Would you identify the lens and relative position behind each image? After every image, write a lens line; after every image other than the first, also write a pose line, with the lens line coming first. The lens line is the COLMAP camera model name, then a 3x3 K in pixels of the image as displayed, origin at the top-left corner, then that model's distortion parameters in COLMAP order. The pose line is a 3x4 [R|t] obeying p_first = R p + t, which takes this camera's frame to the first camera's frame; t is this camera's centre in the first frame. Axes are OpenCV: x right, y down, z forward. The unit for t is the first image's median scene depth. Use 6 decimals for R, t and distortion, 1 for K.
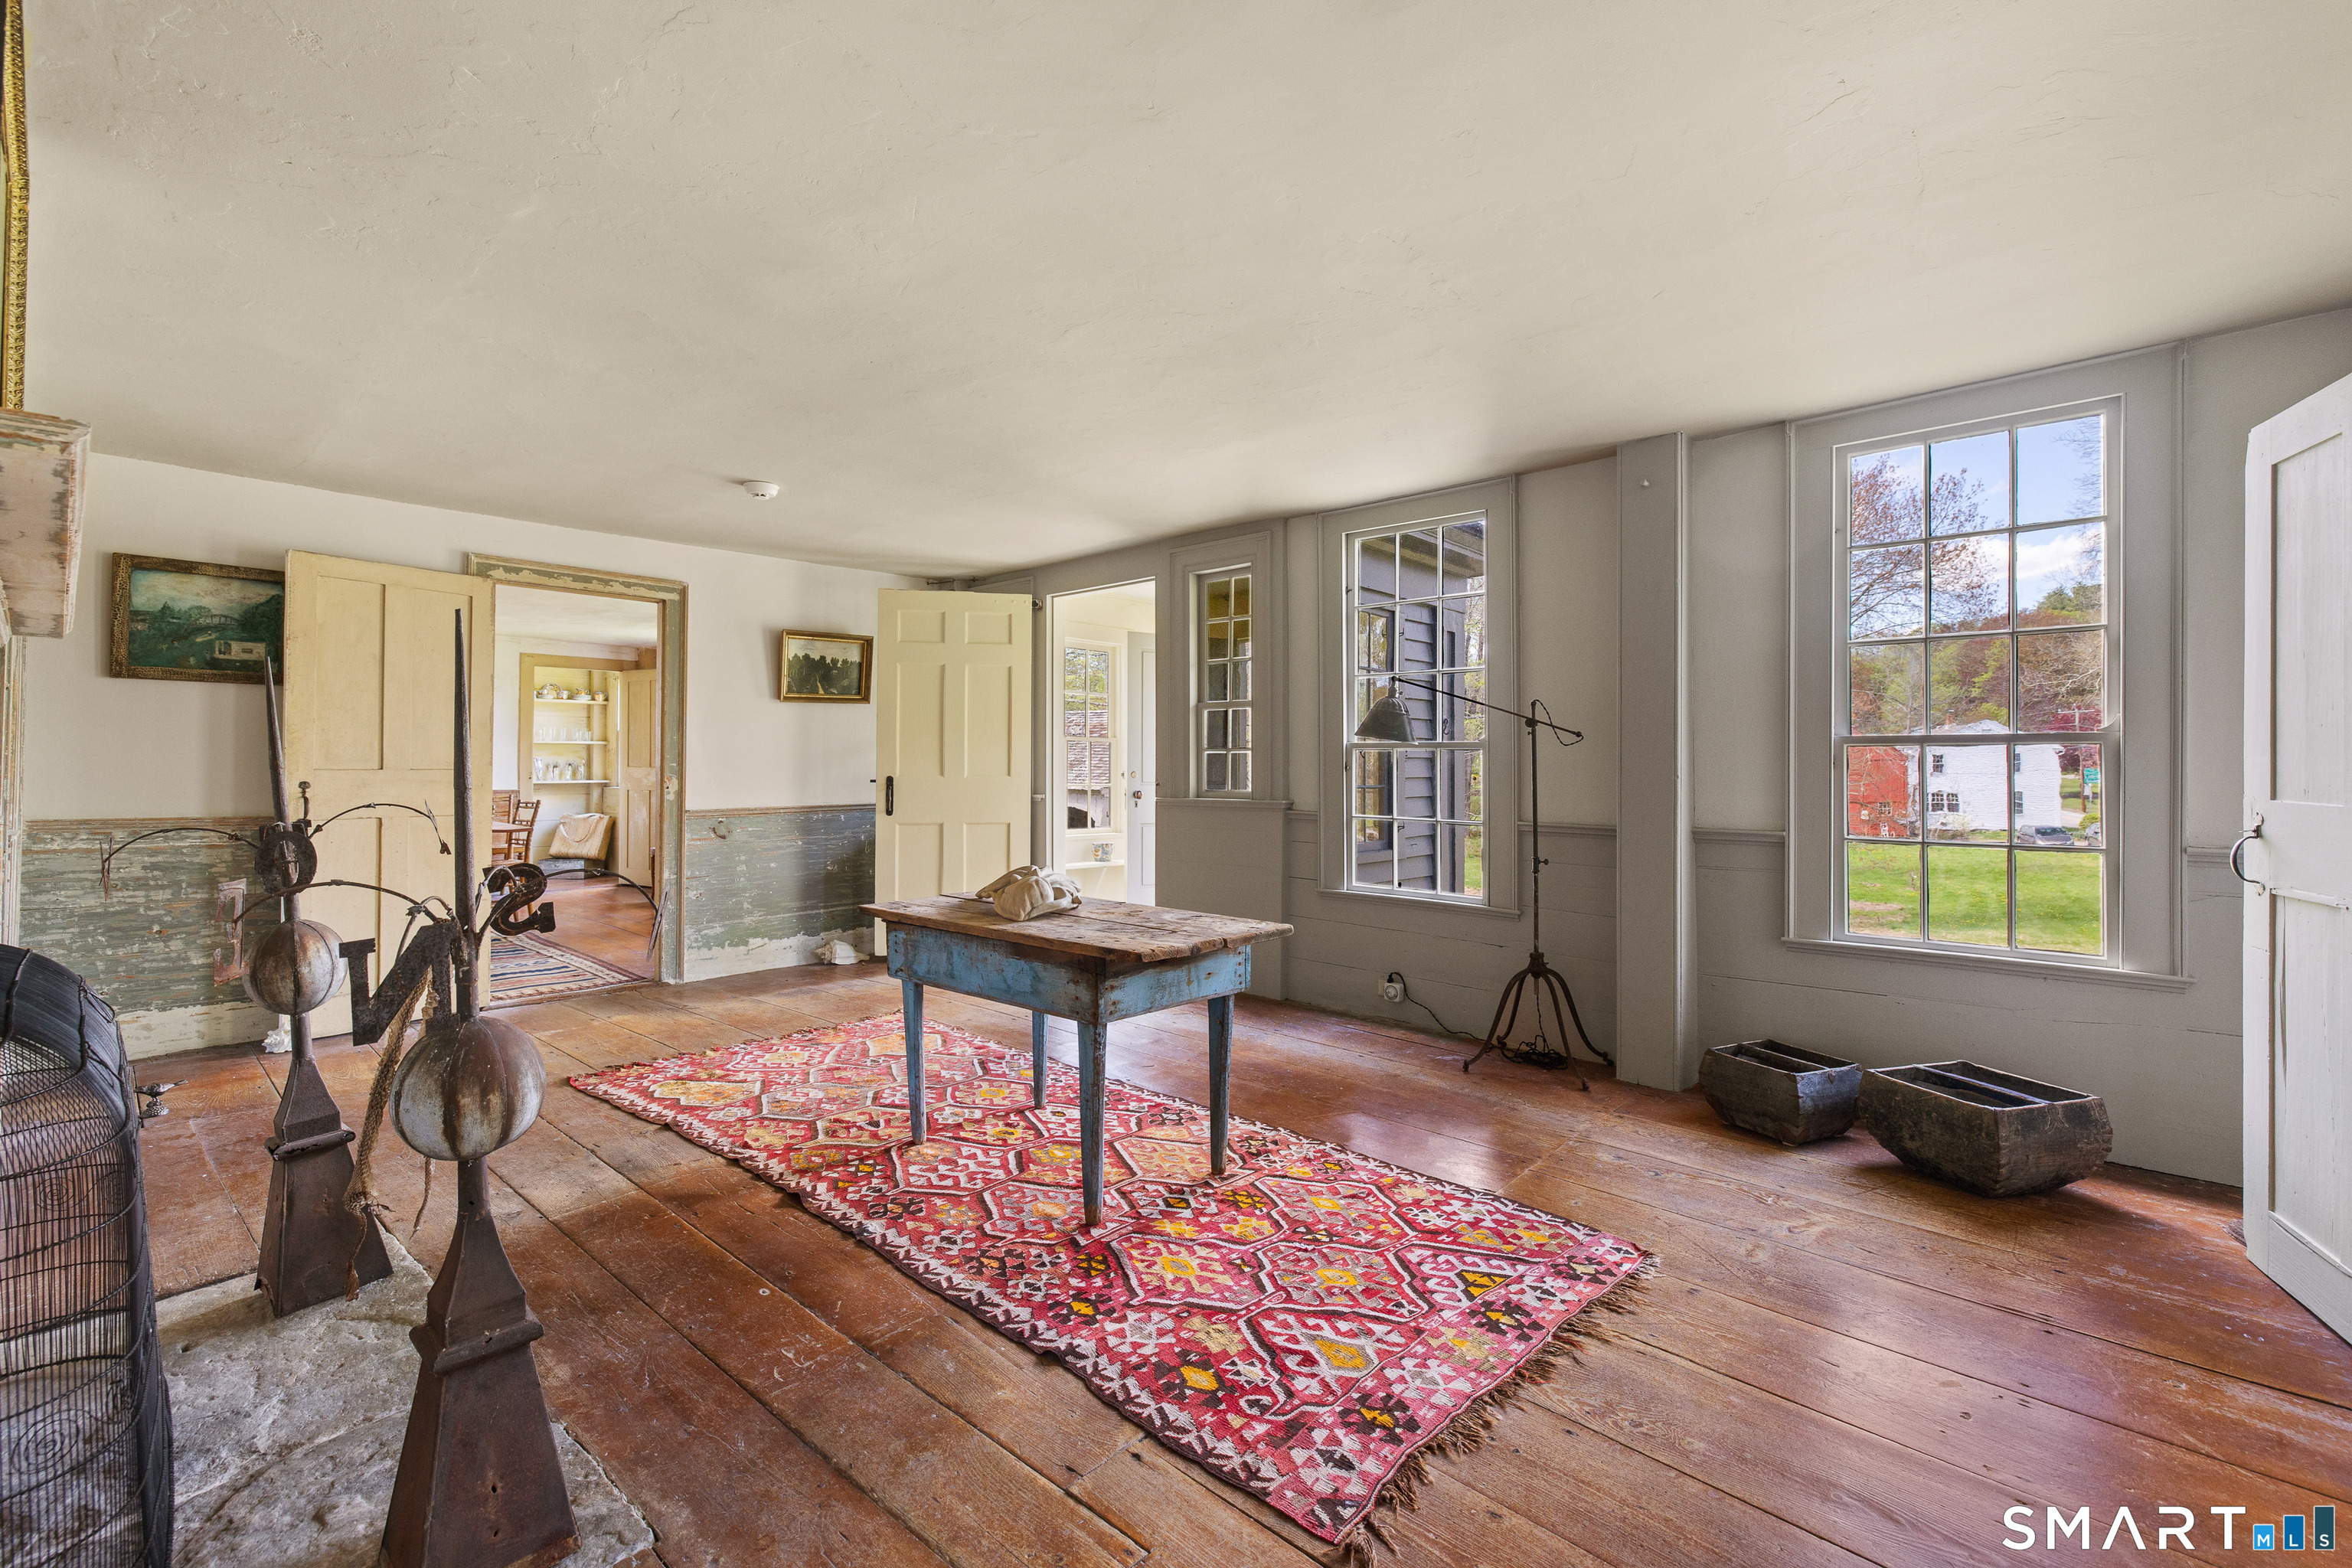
lens RADIAL K [[1015.6, 0, 1175.3], [0, 1015.6, 765.9], [0, 0, 1]] dist [0.001732, 0.000117]
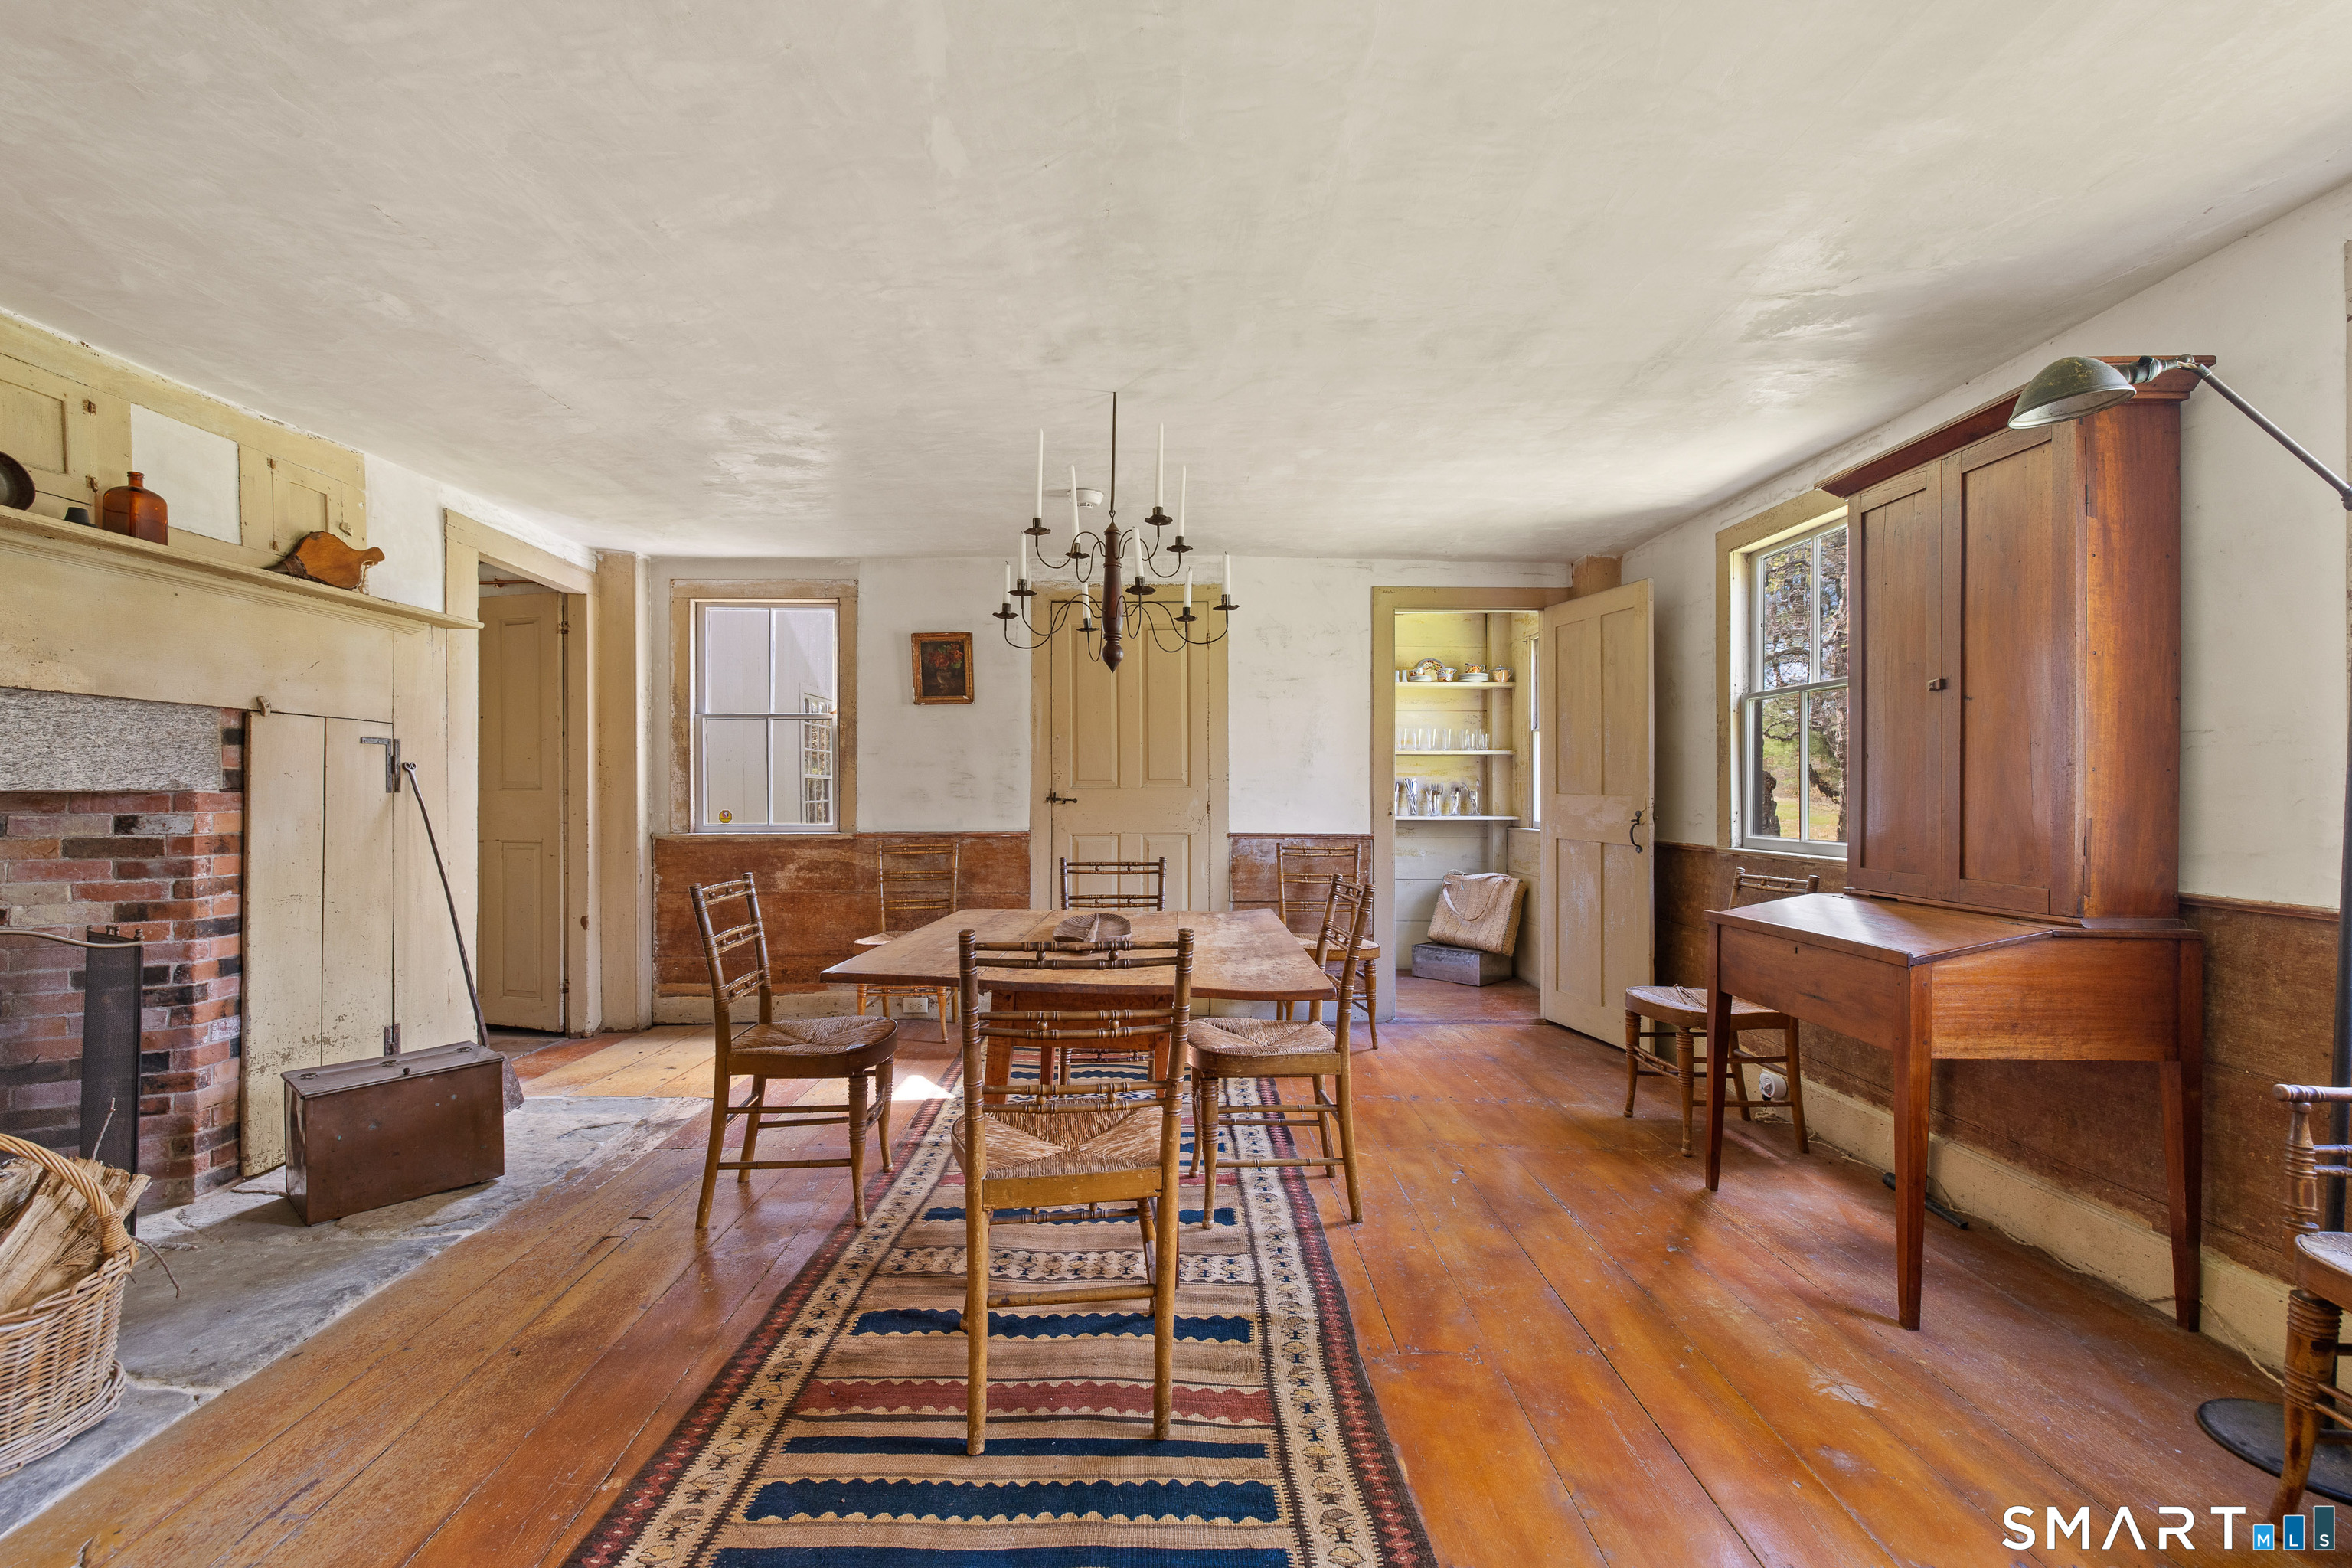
lens RADIAL K [[1015.6, 0, 1172.8], [0, 1015.6, 785.7], [0, 0, 1]] dist [0.001732, 0.000117]
pose [[0.680743, -0.008801, -0.732469, -0.272003], [0.006493, 0.999961, -0.005980, -0.001029], [0.732493, -0.000685, 0.680774, 0.470978]]
